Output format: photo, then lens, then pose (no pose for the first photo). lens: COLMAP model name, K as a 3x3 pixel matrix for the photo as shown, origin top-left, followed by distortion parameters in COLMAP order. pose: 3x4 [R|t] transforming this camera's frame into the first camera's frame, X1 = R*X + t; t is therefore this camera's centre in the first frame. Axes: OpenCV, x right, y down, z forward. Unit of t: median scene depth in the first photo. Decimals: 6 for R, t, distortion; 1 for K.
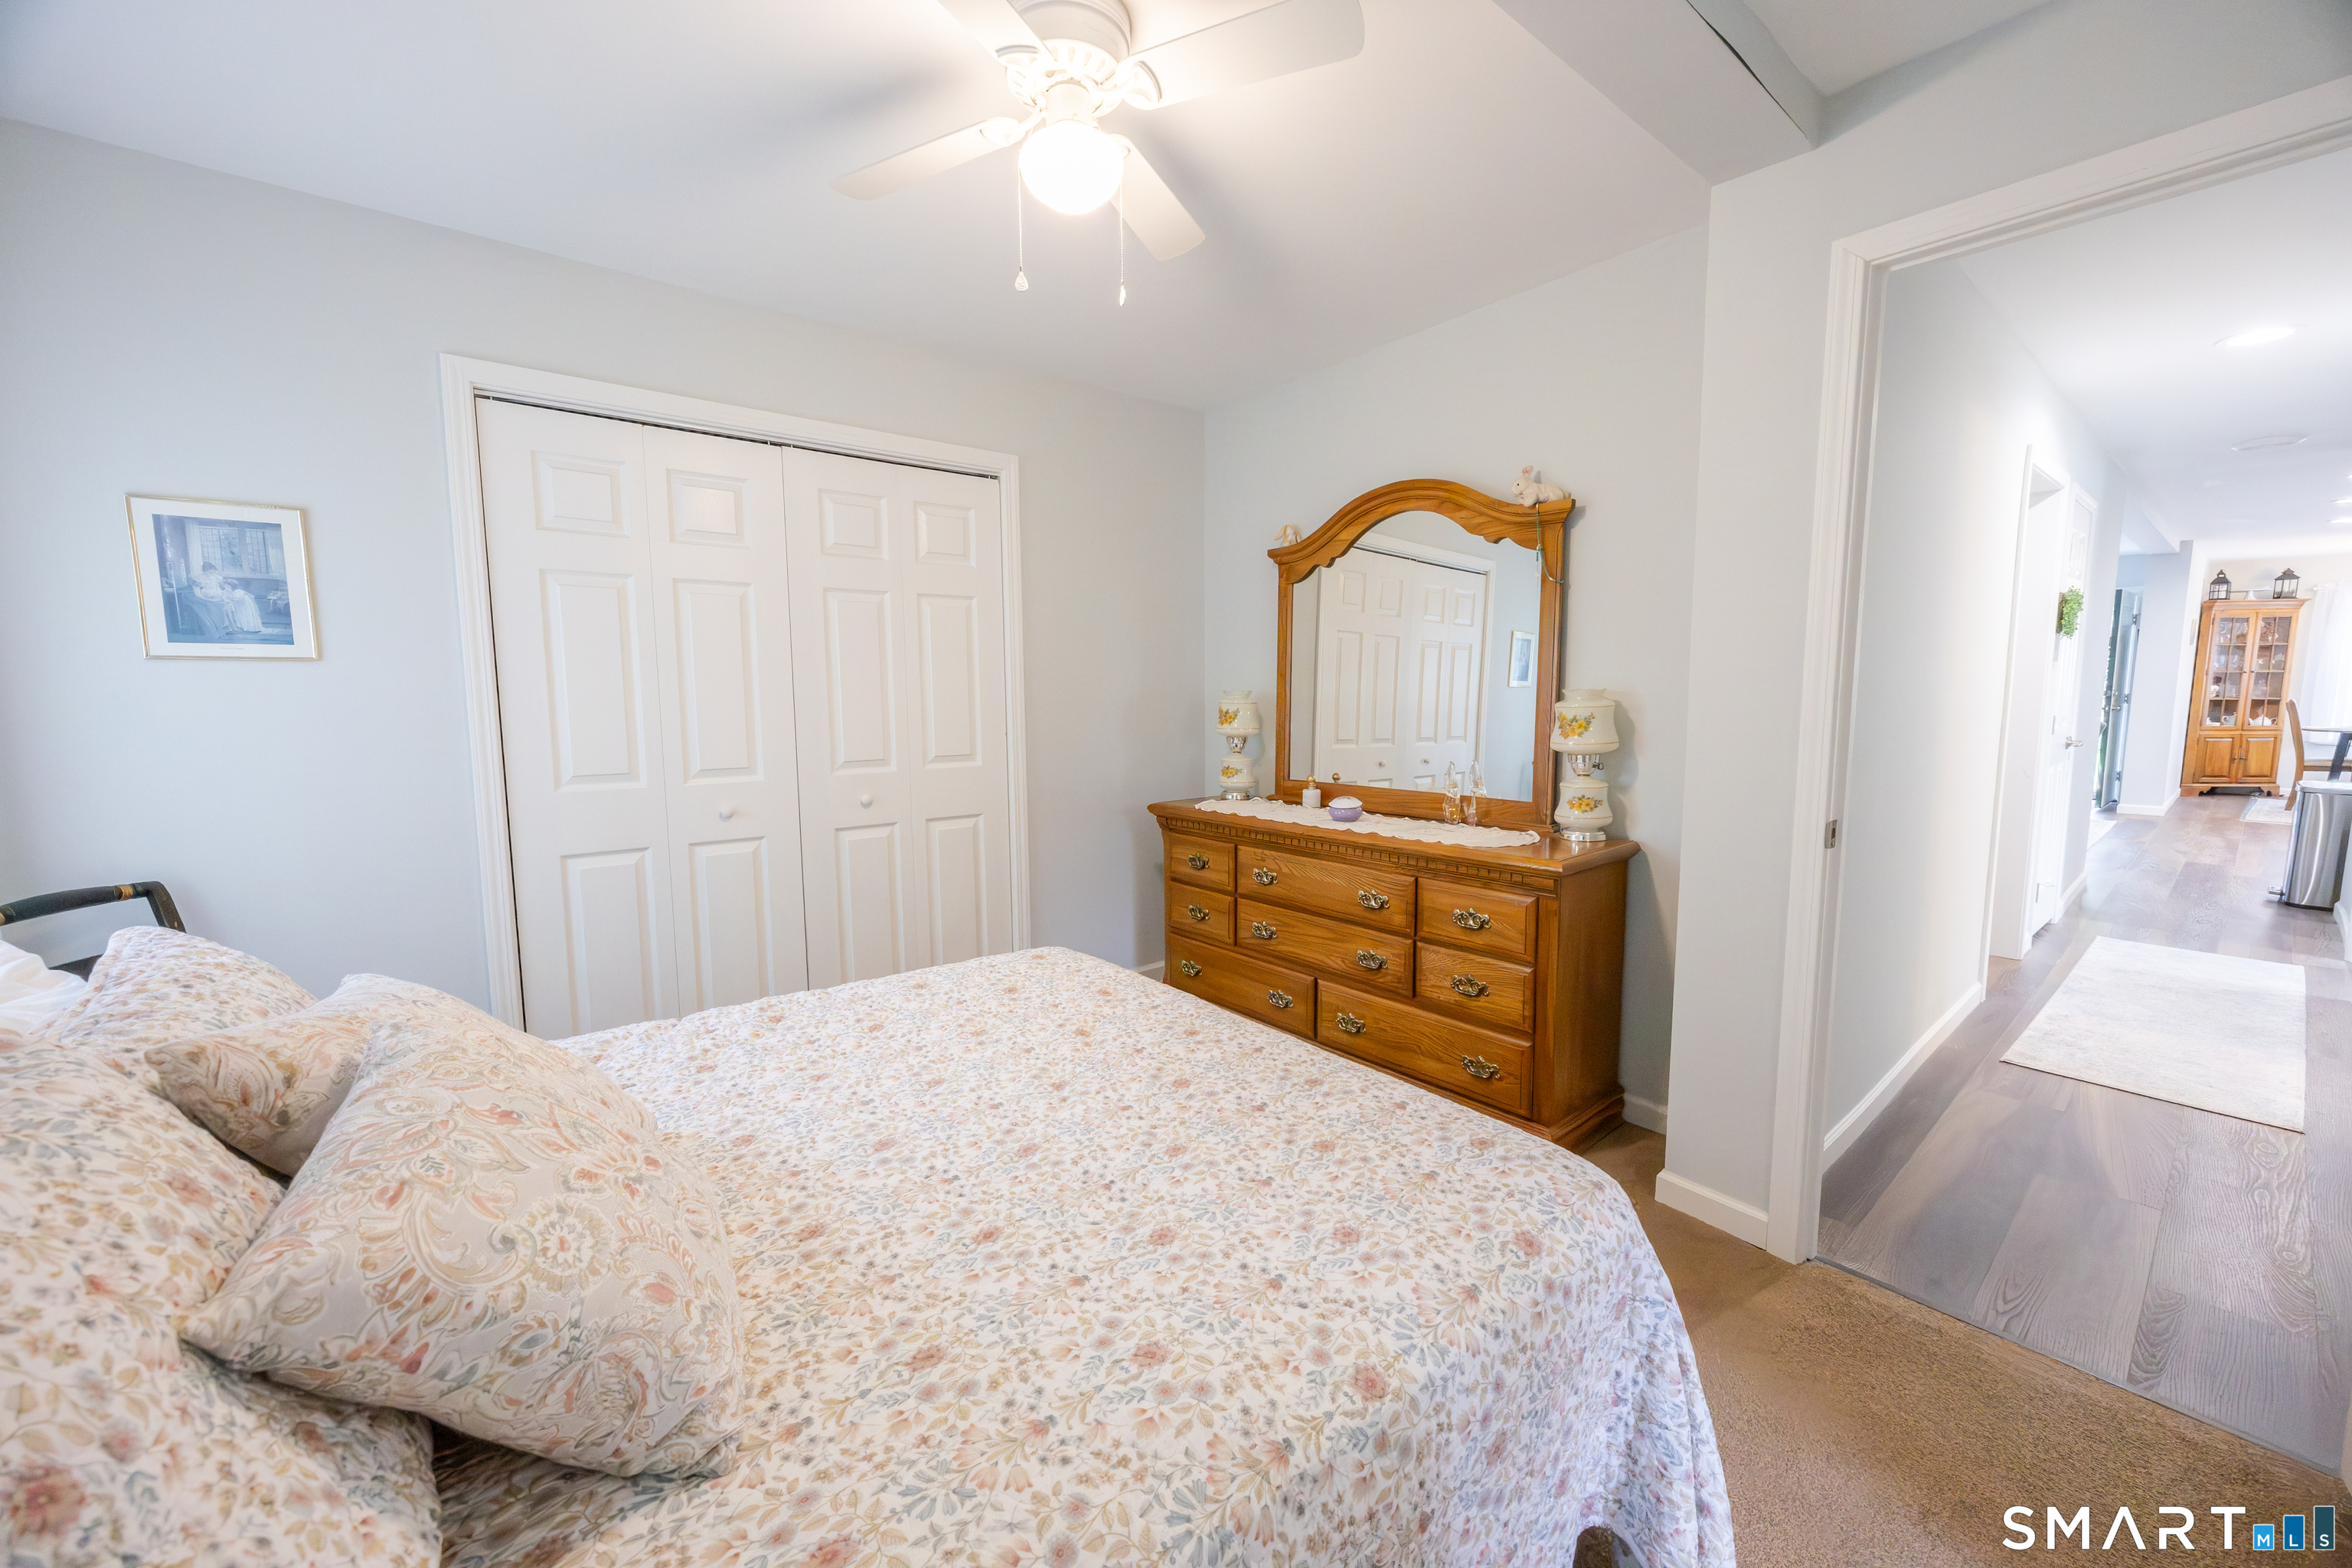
lens RADIAL K [[883.5, 0, 1161.3], [0, 883.5, 779.5], [0, 0, 1]] dist [-0.003548, -0.000081]
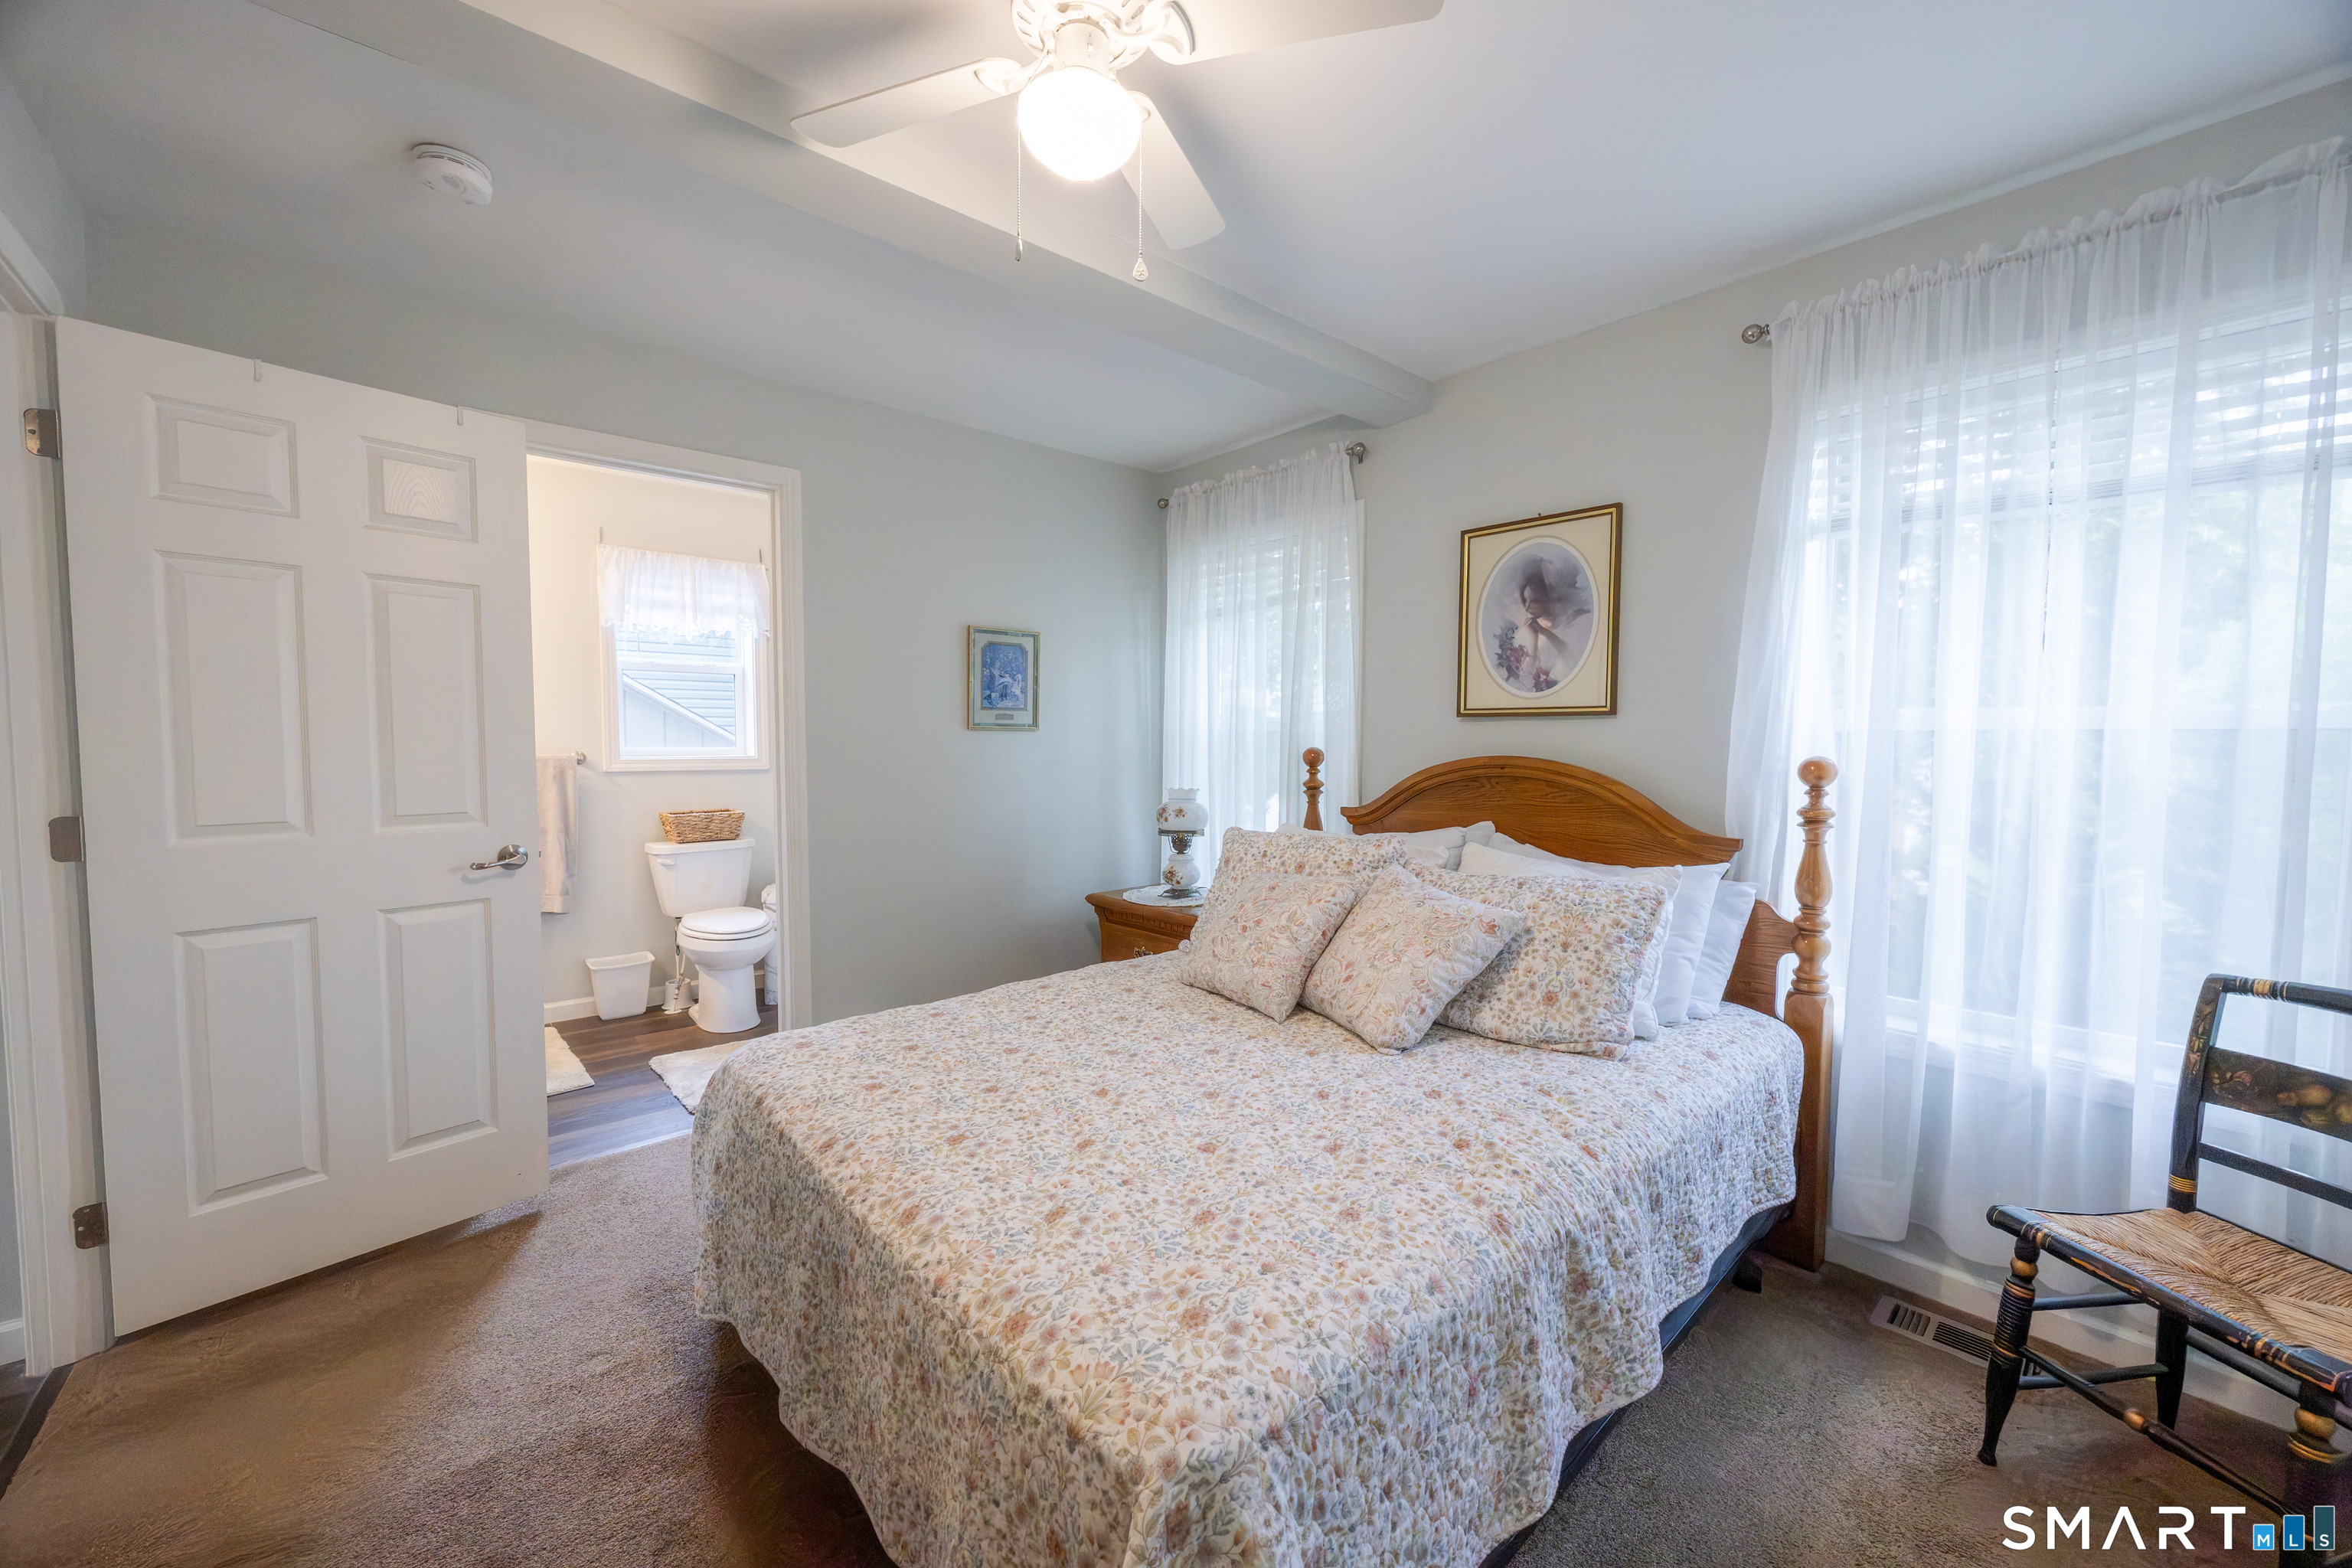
lens RADIAL K [[883.5, 0, 1167.4], [0, 883.5, 781.2], [0, 0, 1]] dist [-0.003548, -0.000081]
pose [[-0.997585, 0.002591, -0.069409, -0.081229], [-0.008414, 0.987435, 0.157802, -0.150640], [0.068945, 0.158005, -0.985028, 1.394010]]
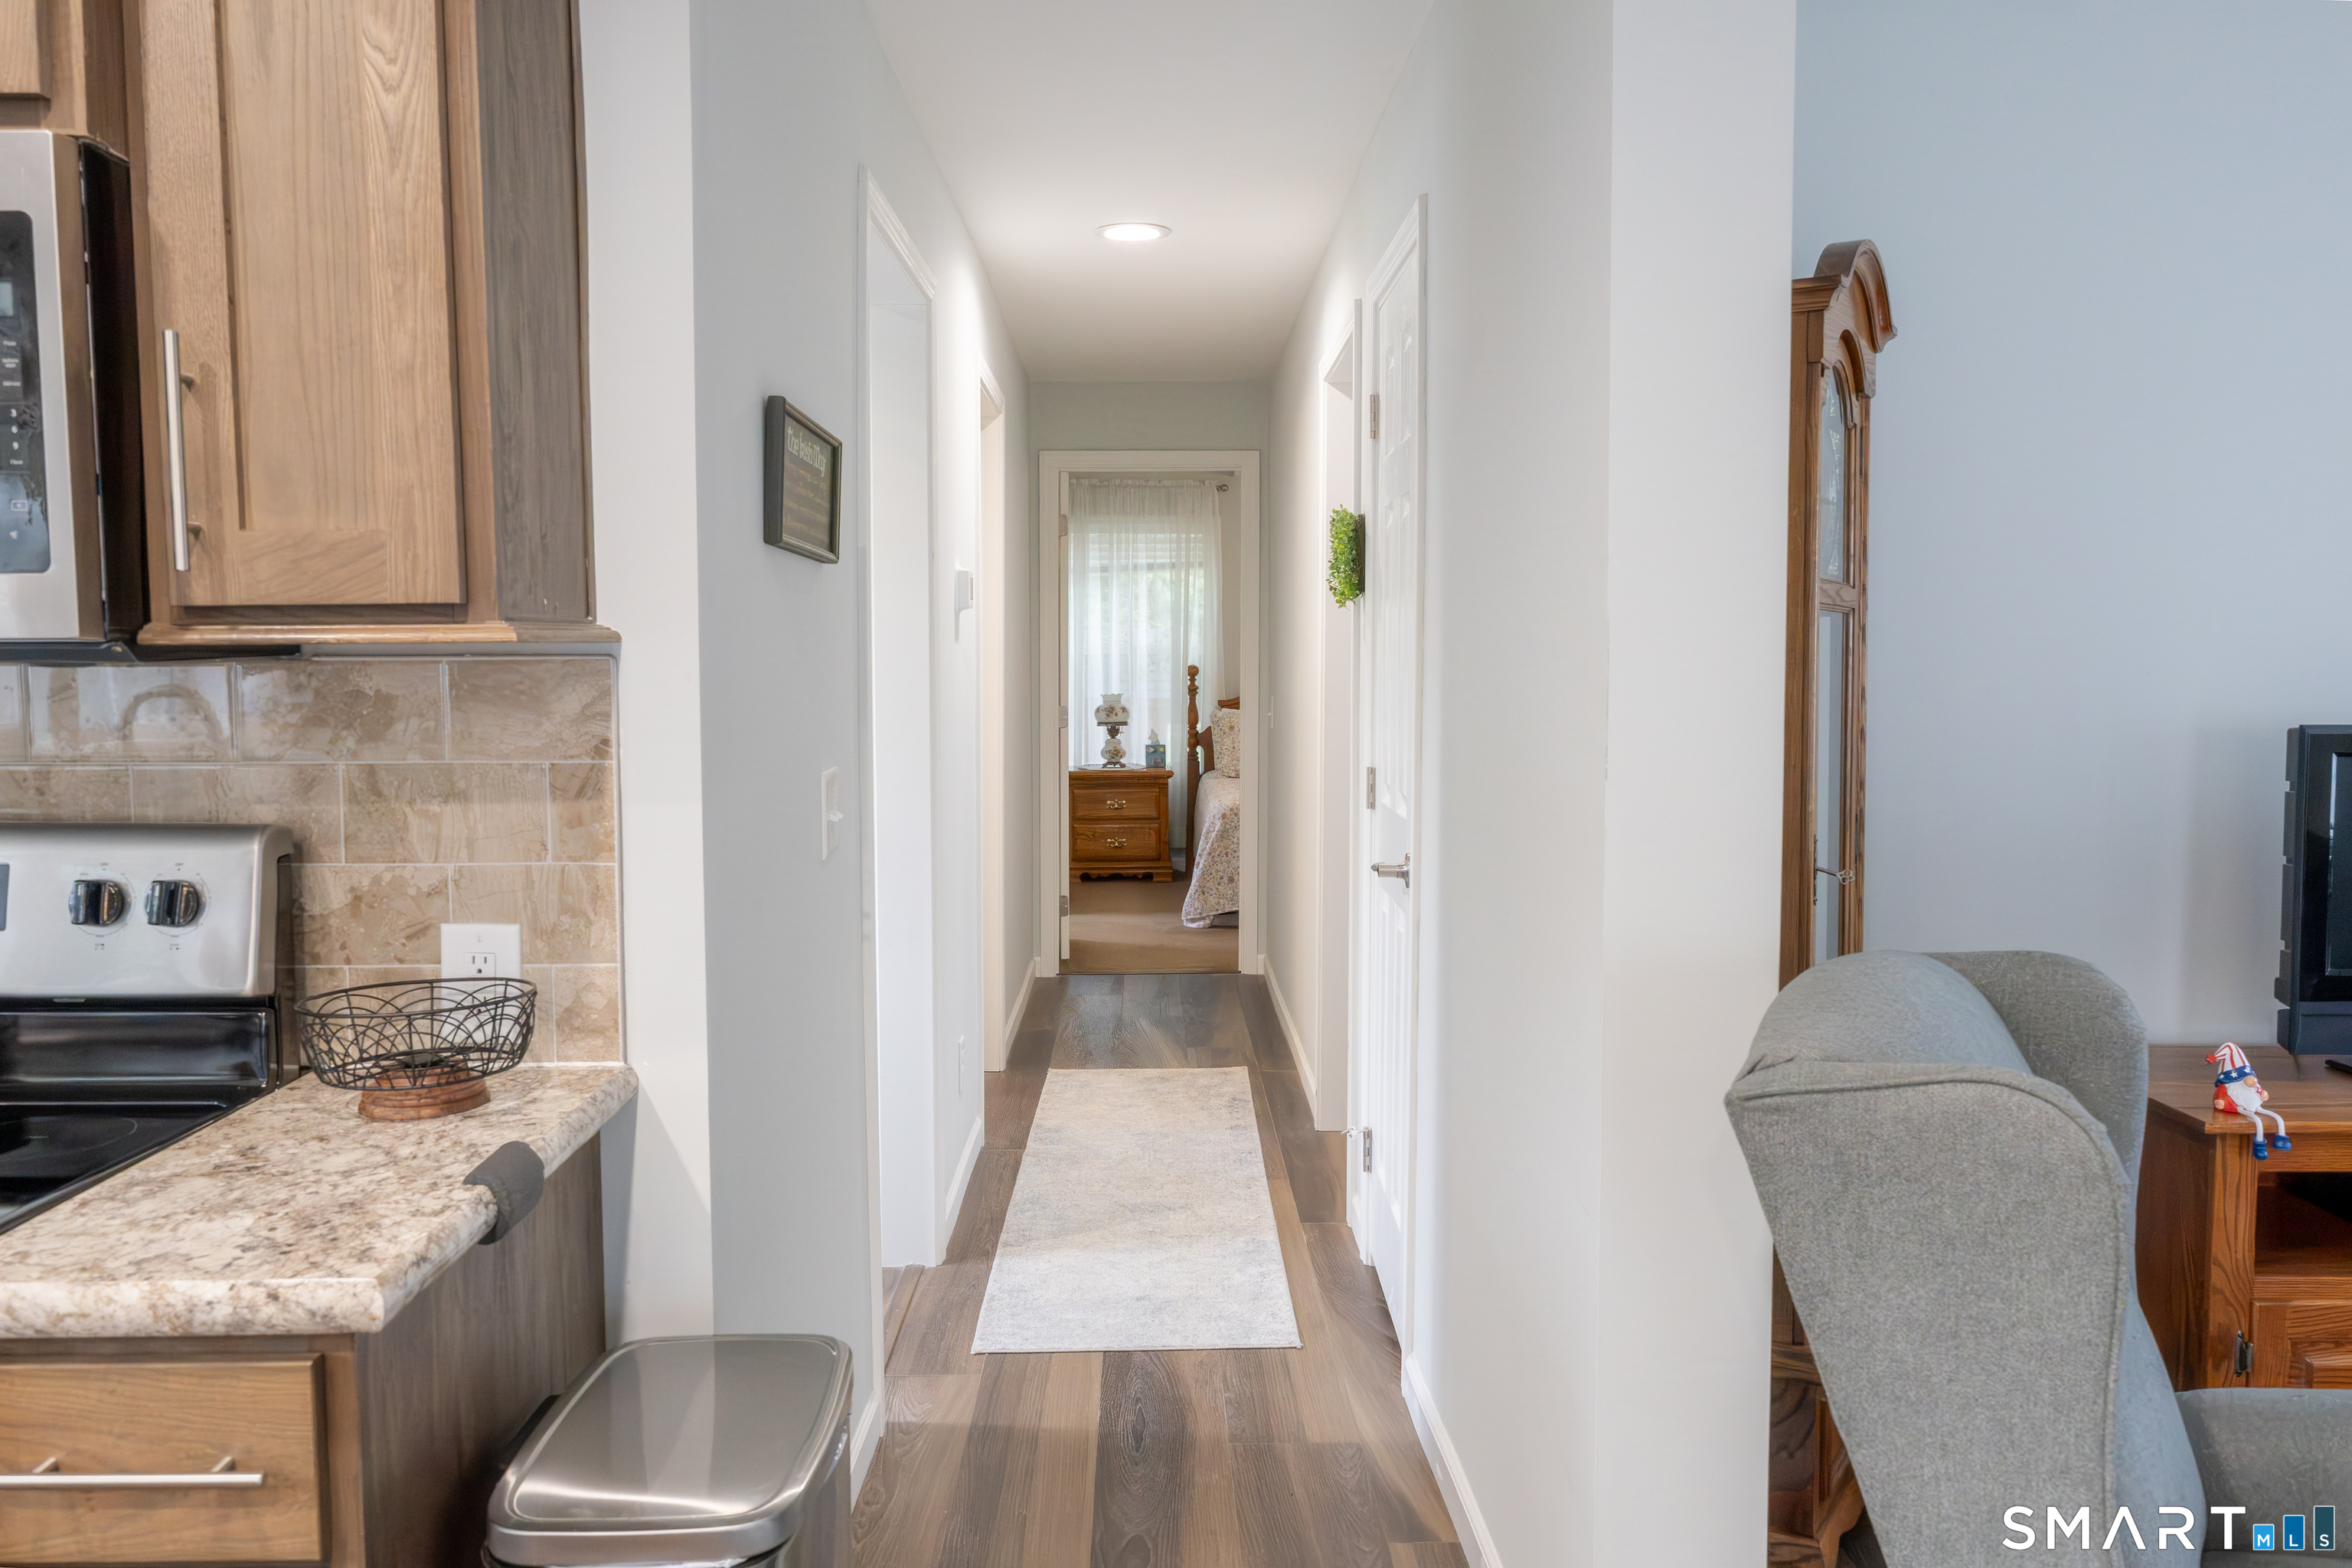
lens RADIAL K [[1767.6, 0, 1160.2], [0, 1767.6, 772.8], [0, 0, 1]] dist [0.000369, 0.004514]
pose [[-0.617138, 0.061478, -0.784449, 3.412417], [-0.076106, 0.987605, 0.137273, -0.333371], [0.783166, 0.144418, -0.604810, 2.797749]]
